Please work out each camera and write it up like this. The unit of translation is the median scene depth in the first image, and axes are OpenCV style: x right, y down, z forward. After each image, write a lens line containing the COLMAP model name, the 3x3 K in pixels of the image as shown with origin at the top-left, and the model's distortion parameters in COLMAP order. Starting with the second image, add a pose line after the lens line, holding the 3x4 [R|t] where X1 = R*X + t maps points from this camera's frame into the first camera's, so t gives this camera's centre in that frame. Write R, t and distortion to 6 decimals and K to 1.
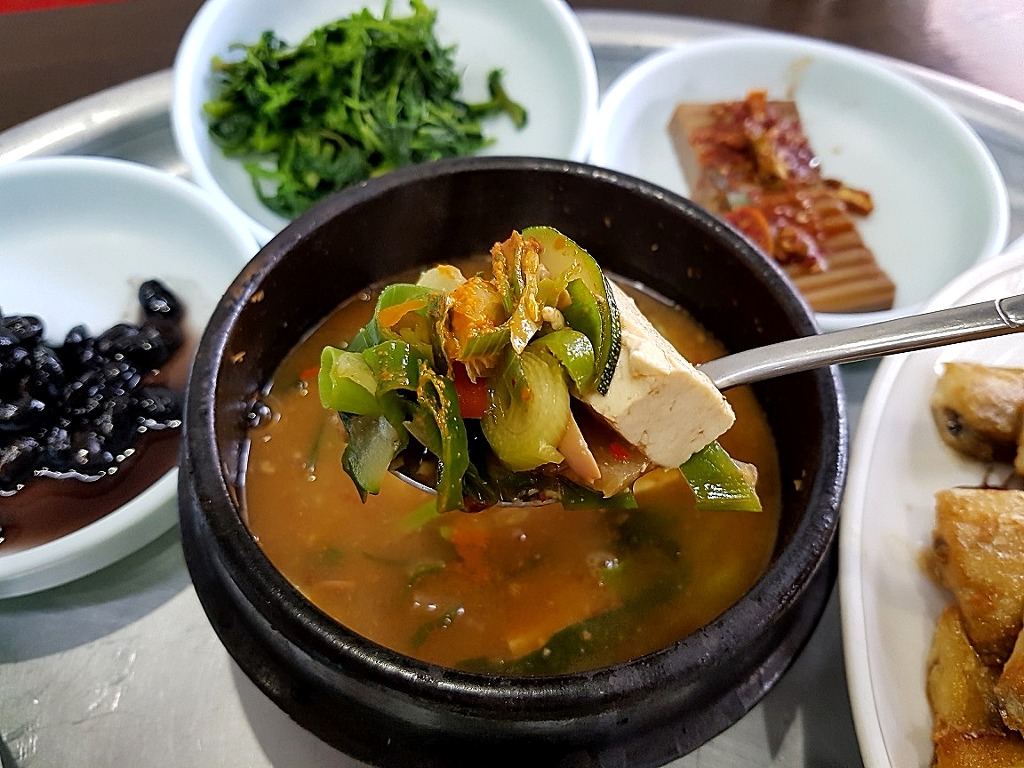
lens RADIAL K [[773.8, 0, 511.5], [0, 773.8, 383.1], [0, 0, 1]] dist [-0.044864, -0.000853]
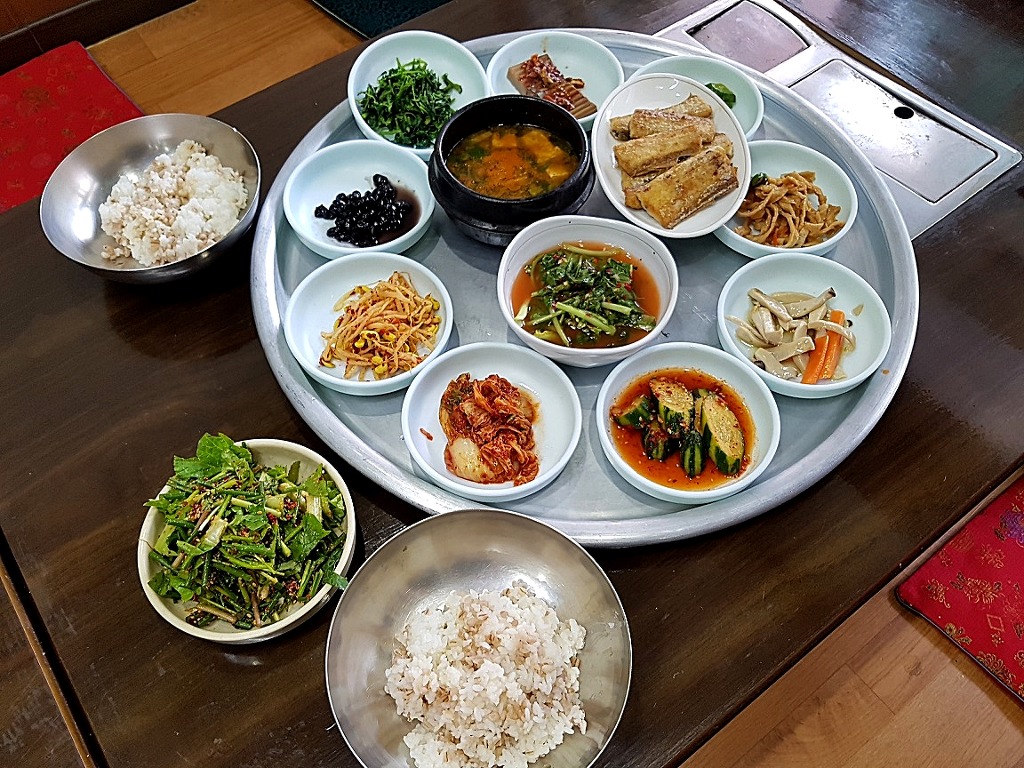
lens RADIAL K [[773.8, 0, 512.1], [0, 773.8, 384.8], [0, 0, 1]] dist [-0.044864, -0.000853]
pose [[0.921230, -0.351514, 0.166652, -0.692603], [0.338226, 0.935379, 0.103295, 0.463681], [-0.192193, -0.038792, 0.980590, -1.923733]]
